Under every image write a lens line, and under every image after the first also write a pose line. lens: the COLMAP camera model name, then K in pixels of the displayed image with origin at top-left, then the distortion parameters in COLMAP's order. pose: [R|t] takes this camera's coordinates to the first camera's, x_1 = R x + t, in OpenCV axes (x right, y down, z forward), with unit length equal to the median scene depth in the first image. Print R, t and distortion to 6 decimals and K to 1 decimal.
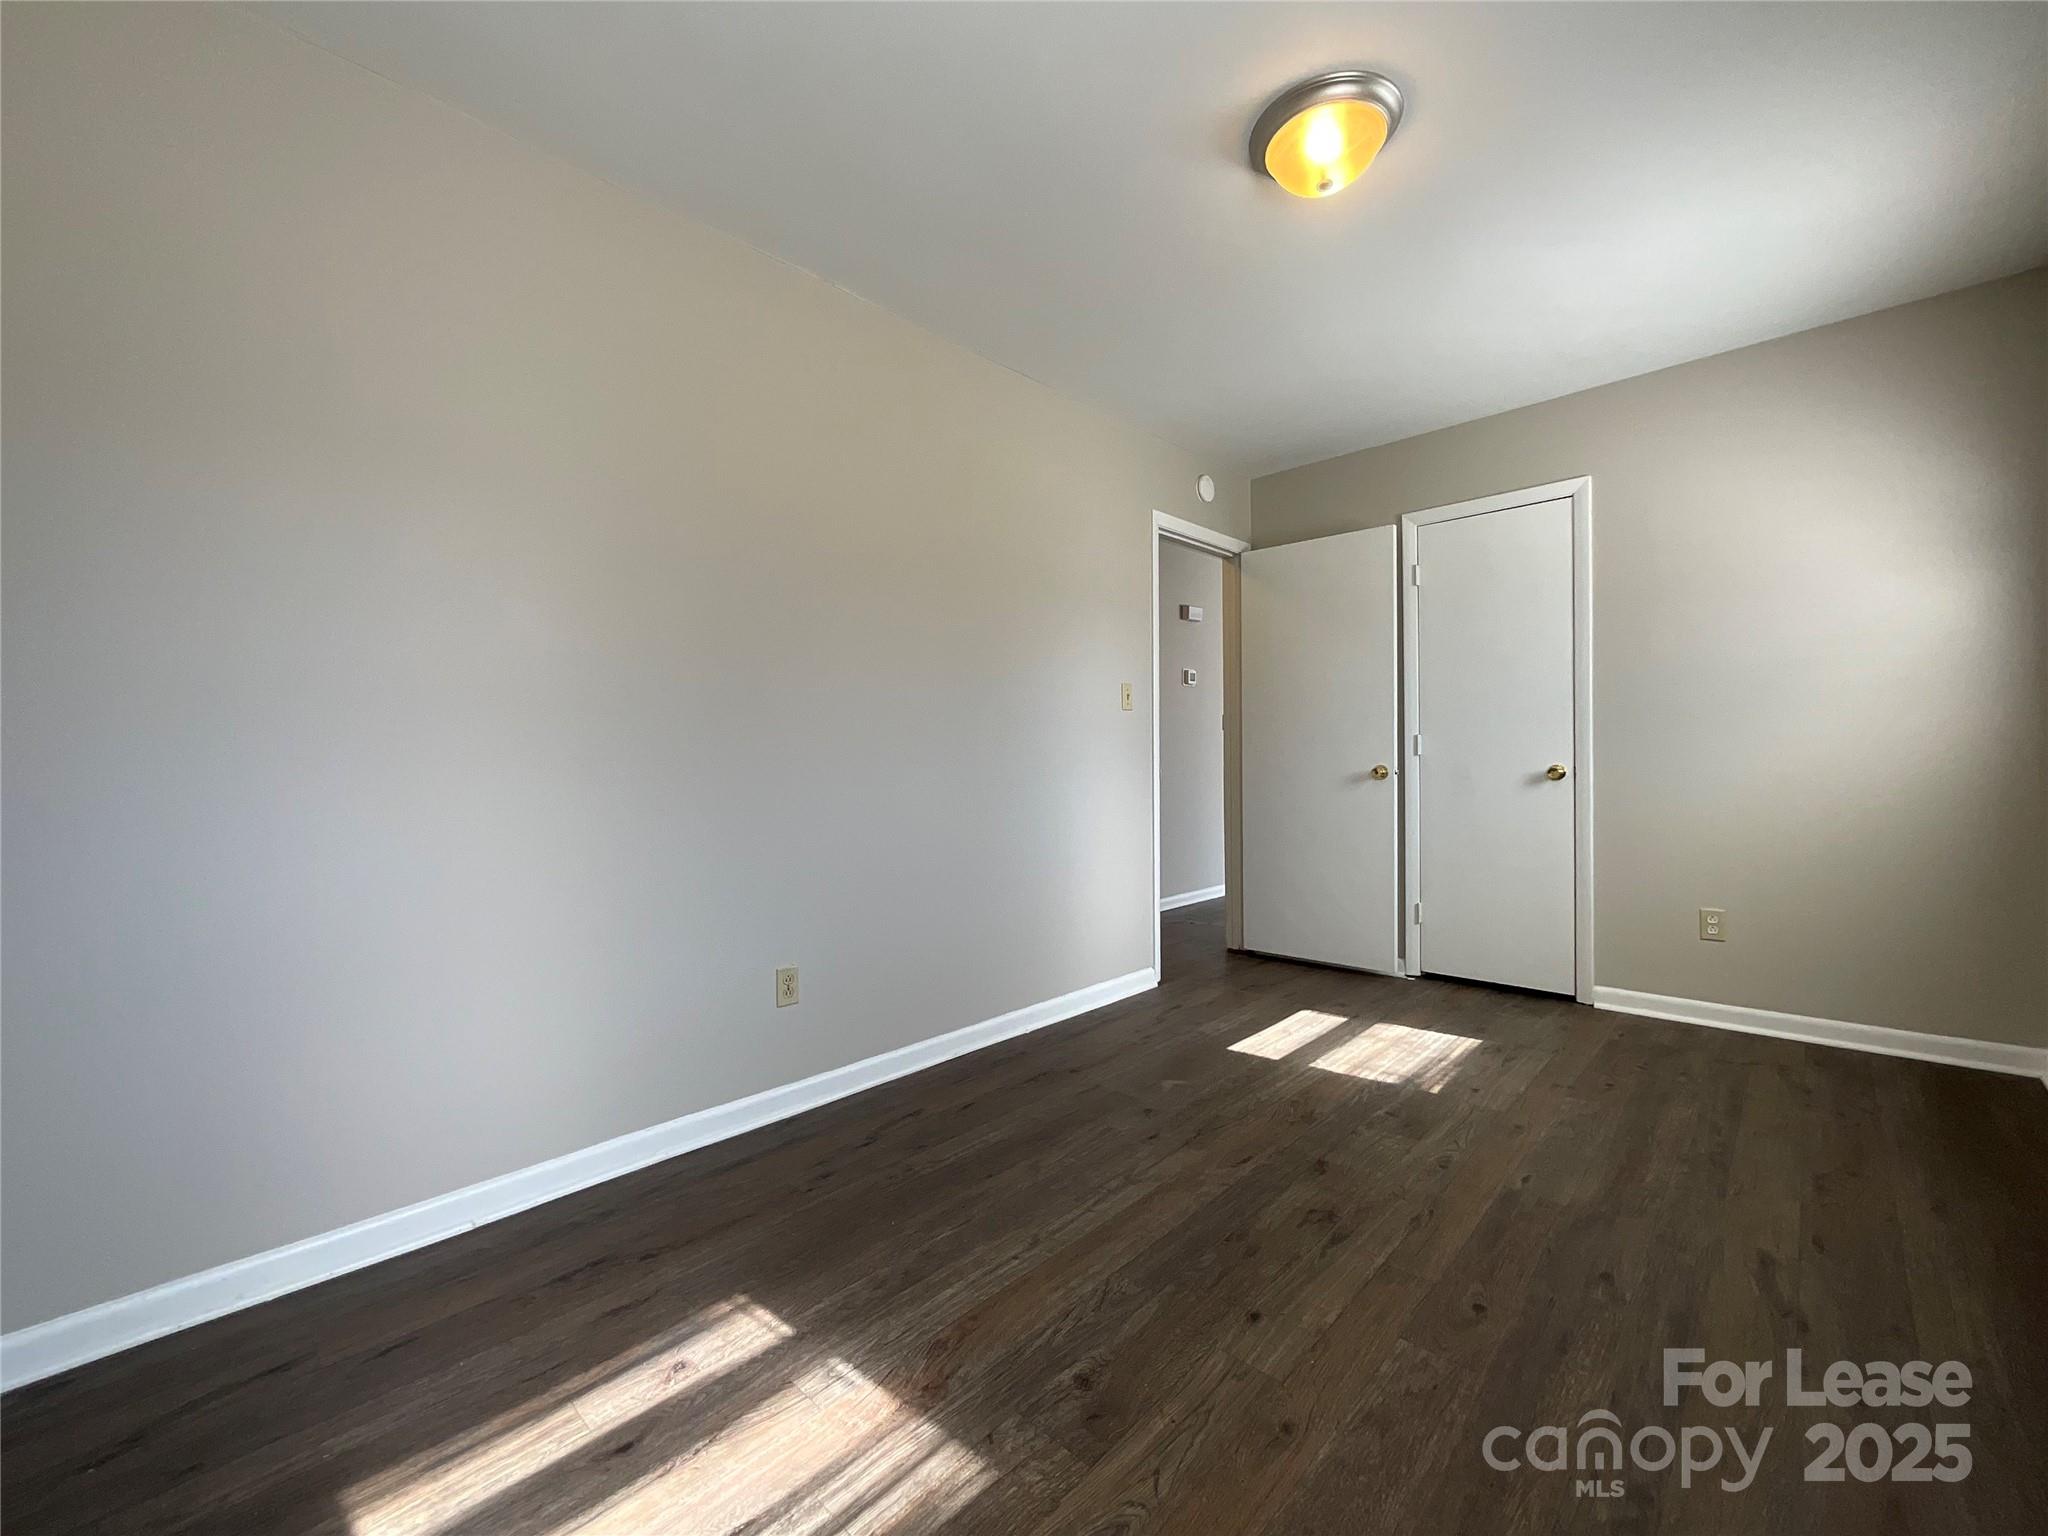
lens RADIAL K [[824.5, 0, 1018.3], [0, 824.5, 768.2], [0, 0, 1]] dist [0.000218, 0.000051]
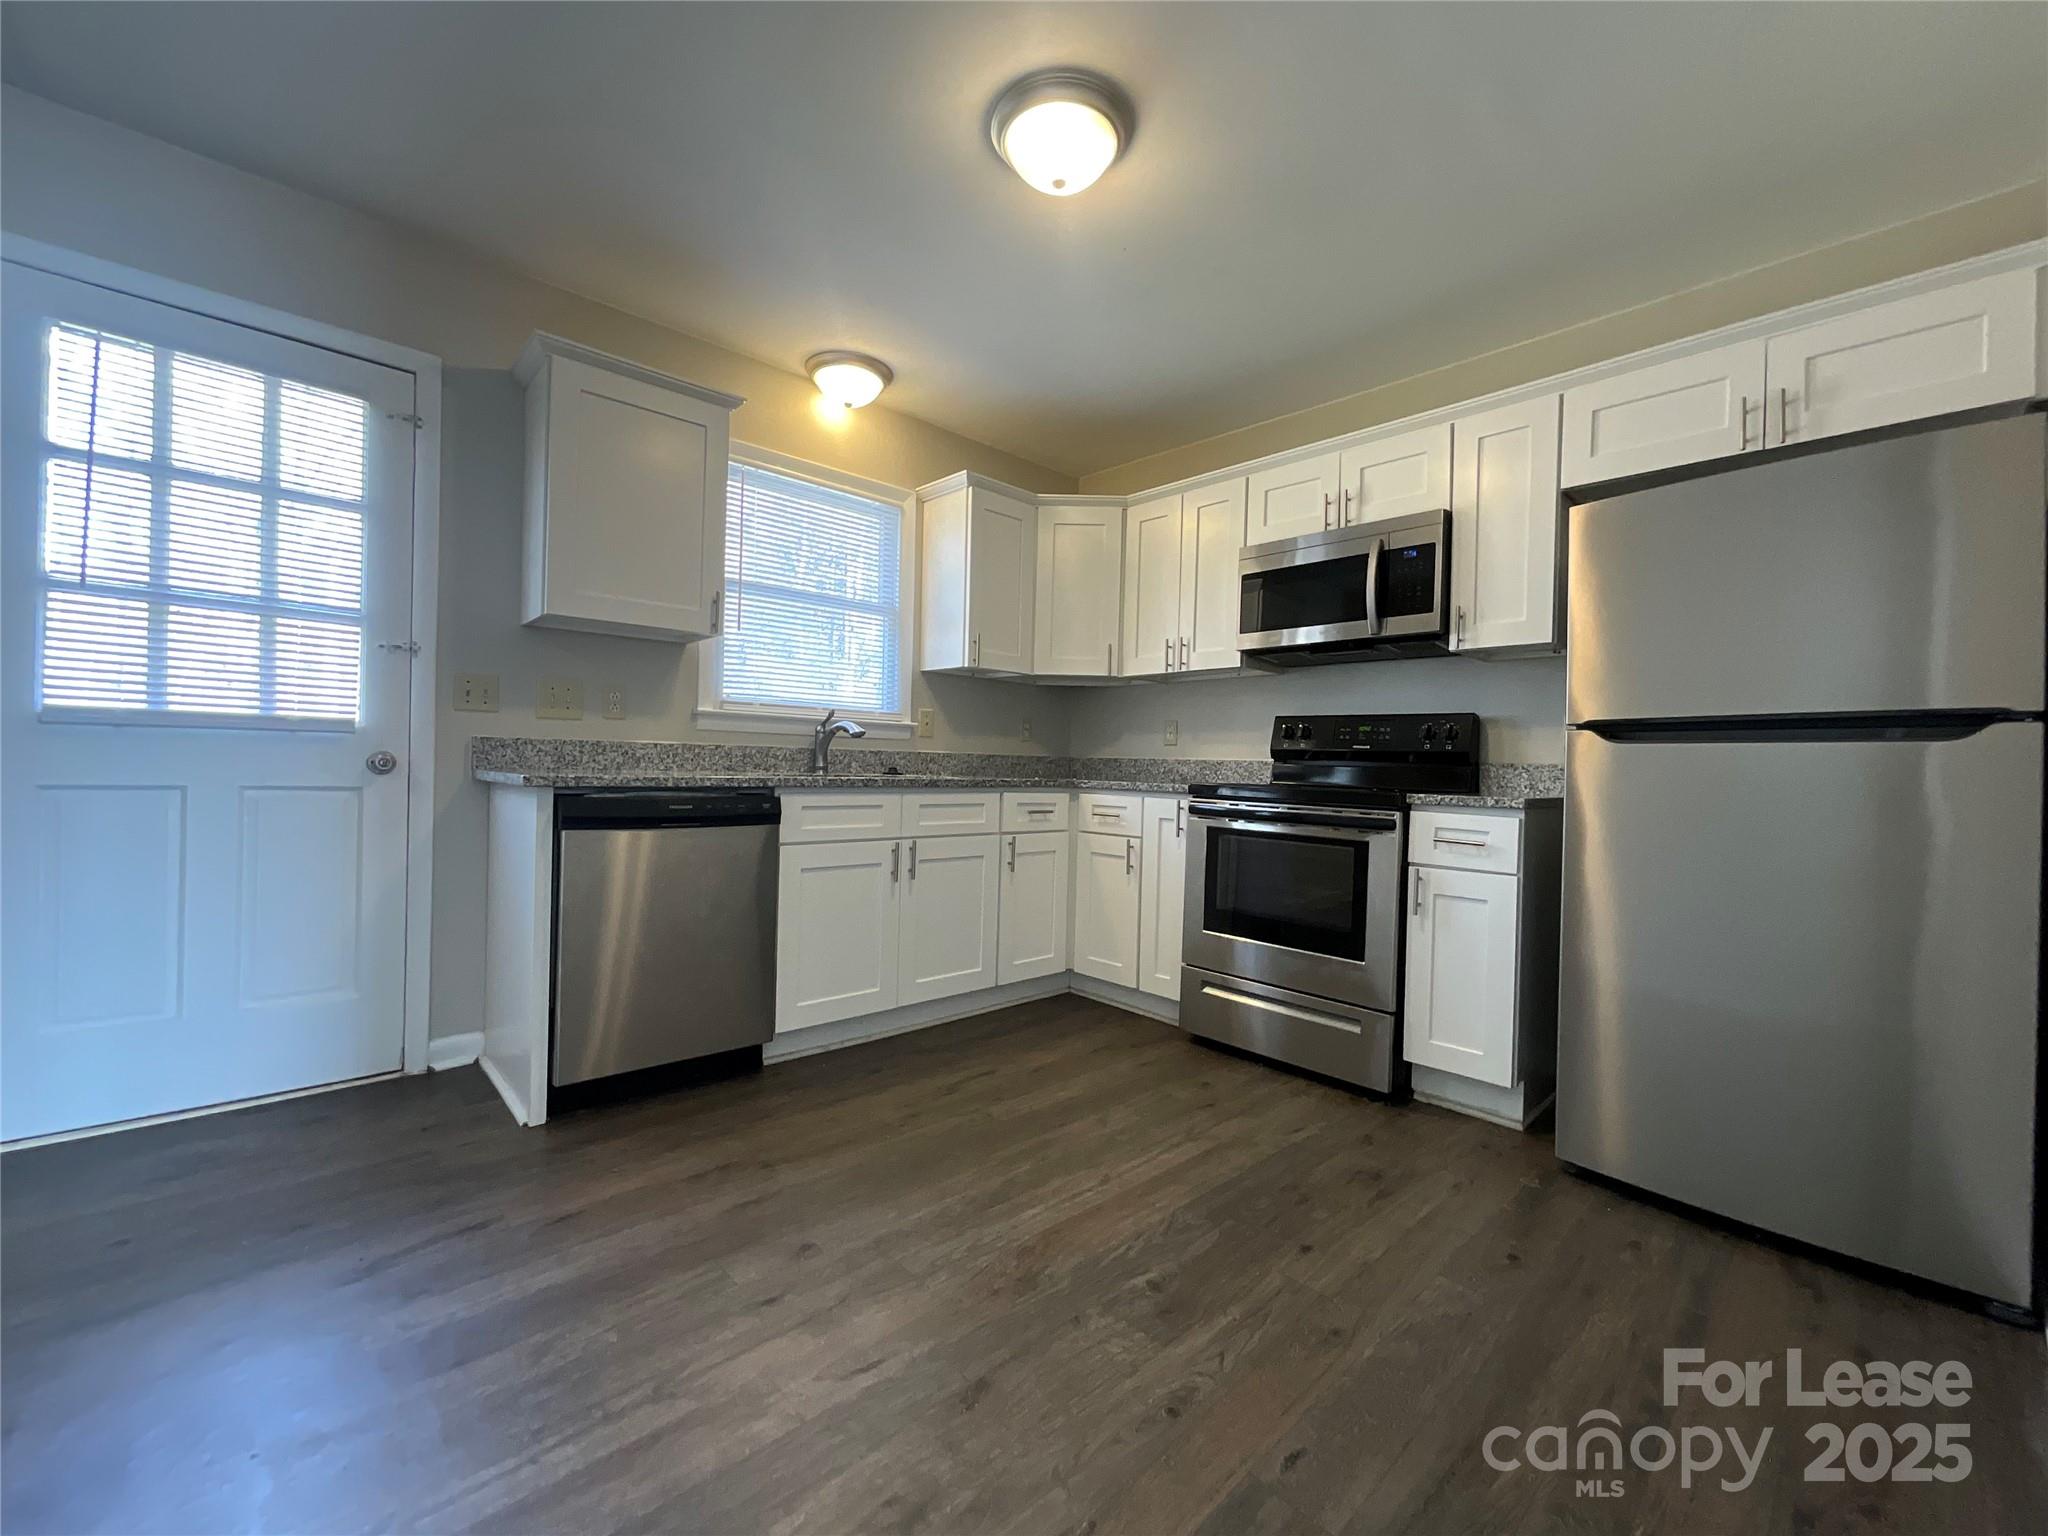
lens RADIAL K [[824.5, 0, 1018.3], [0, 824.5, 768.2], [0, 0, 1]] dist [0.000218, 0.000051]
pose [[0.997474, 0.044190, -0.055617, -0.068005], [-0.044492, 0.999001, -0.004191, 0.031205], [0.055377, 0.006655, 0.998443, -0.139305]]
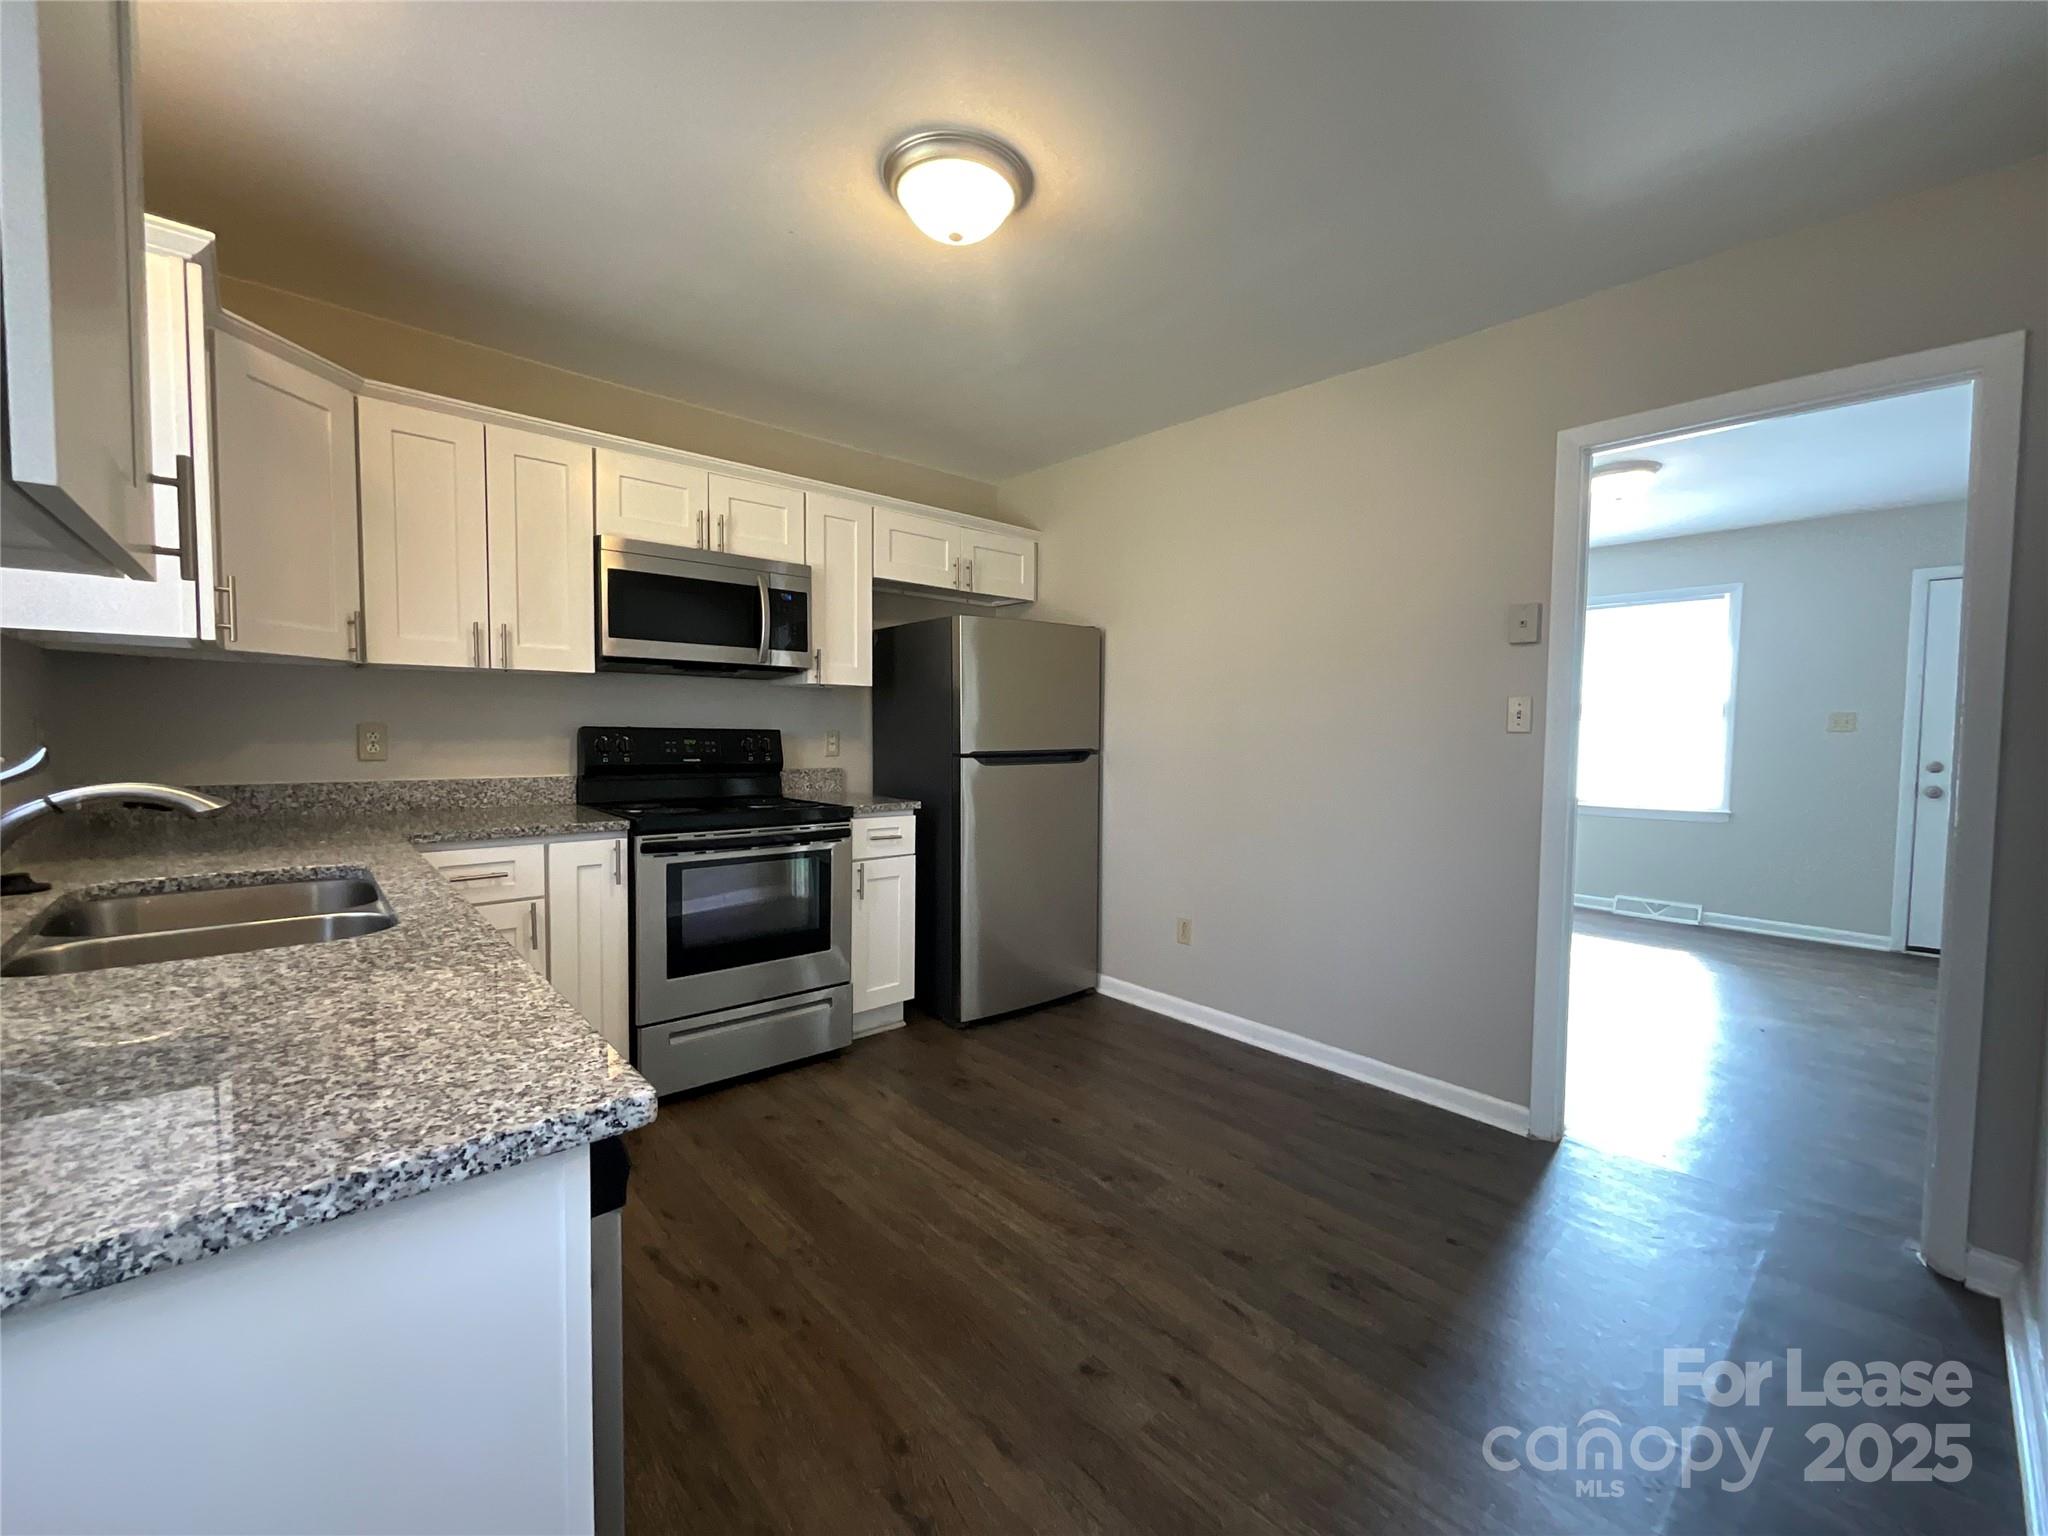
lens RADIAL K [[833.1, 0, 1026.5], [0, 833.1, 765.6], [0, 0, 1]] dist [0.001340, 0.000214]
pose [[0.071262, -0.031605, 0.996957, -1.366193], [-0.007980, 0.999448, 0.032254, -0.124324], [-0.997426, -0.010254, 0.070971, 0.905540]]
